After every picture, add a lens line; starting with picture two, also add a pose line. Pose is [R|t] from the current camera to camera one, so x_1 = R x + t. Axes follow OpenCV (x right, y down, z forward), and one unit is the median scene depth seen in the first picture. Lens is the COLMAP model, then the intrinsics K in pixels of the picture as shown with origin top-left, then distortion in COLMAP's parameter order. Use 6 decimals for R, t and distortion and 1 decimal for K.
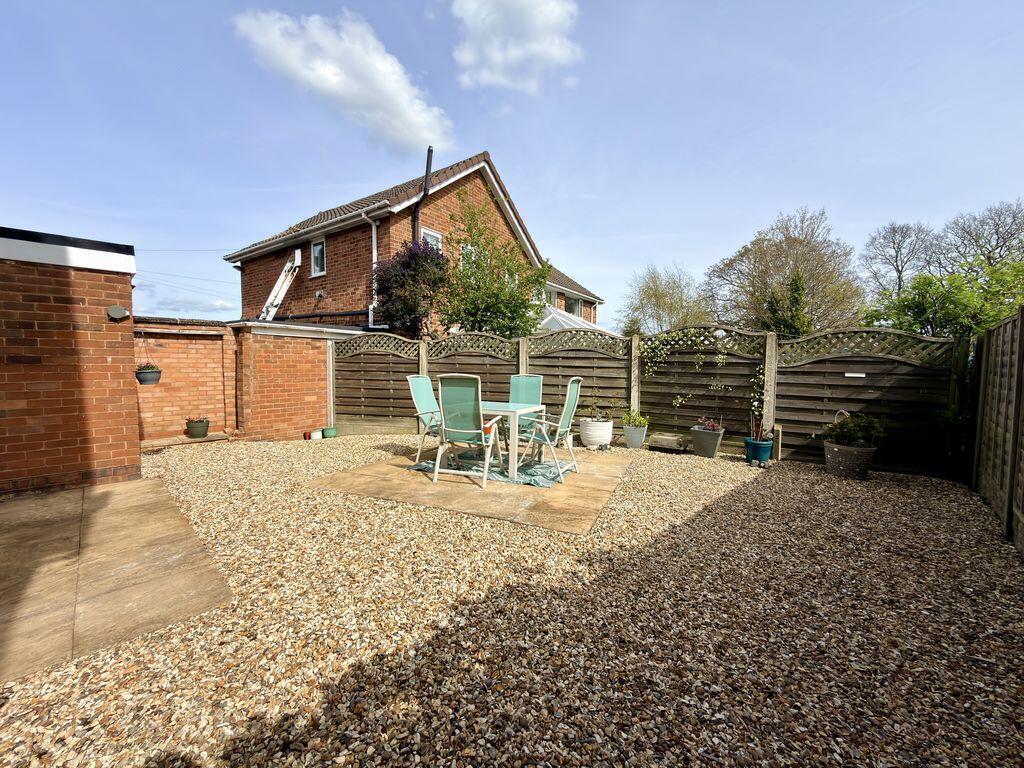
lens RADIAL K [[412.5, 0, 514.0], [0, 412.5, 388.3], [0, 0, 1]] dist [0.000125, 0.000053]
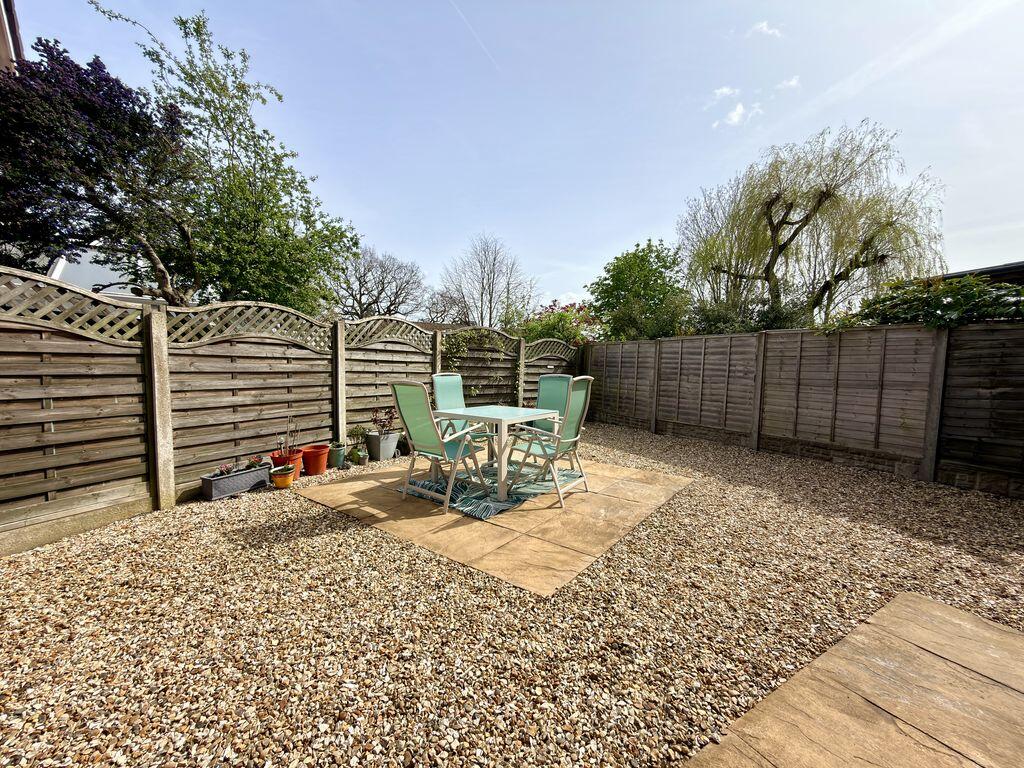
lens RADIAL K [[412.5, 0, 514.0], [0, 412.5, 388.3], [0, 0, 1]] dist [0.000125, 0.000053]
pose [[0.262344, -0.068776, 0.962520, -0.625145], [0.039606, 0.997384, 0.060472, -0.039877], [-0.964161, 0.022257, 0.264382, 0.541094]]
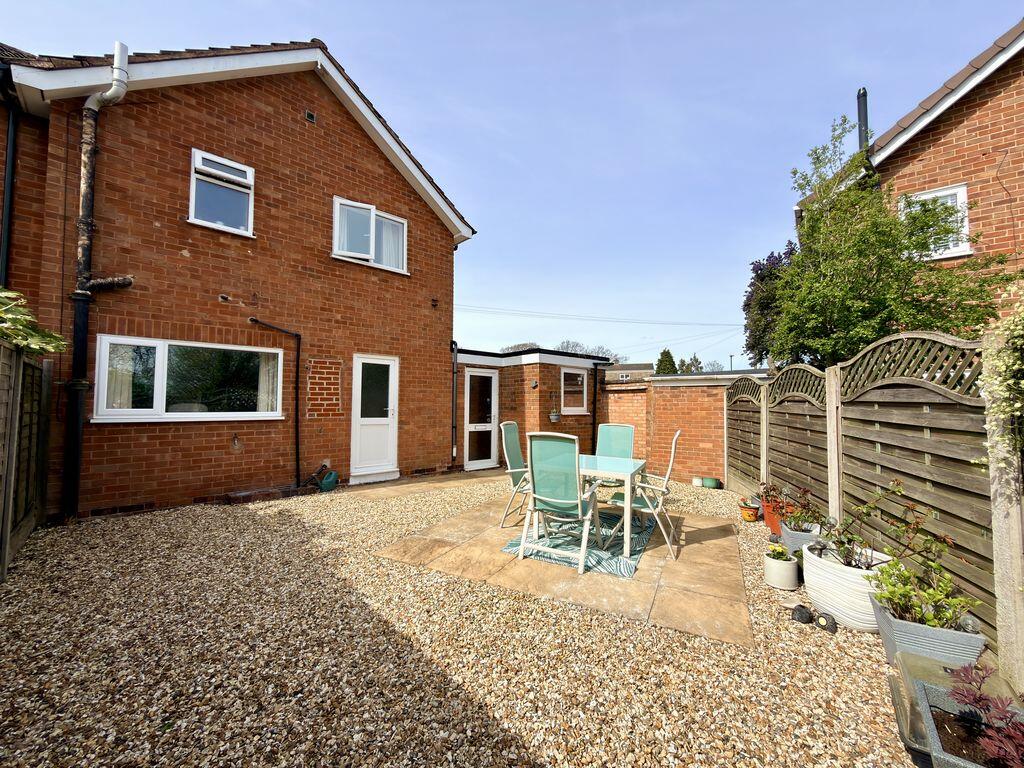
lens RADIAL K [[412.5, 0, 514.0], [0, 412.5, 388.3], [0, 0, 1]] dist [0.000125, 0.000053]
pose [[-0.060954, -0.044668, -0.997141, 0.609706], [-0.063245, 0.997164, -0.040803, -0.048602], [0.996135, 0.060577, -0.063606, 0.646095]]
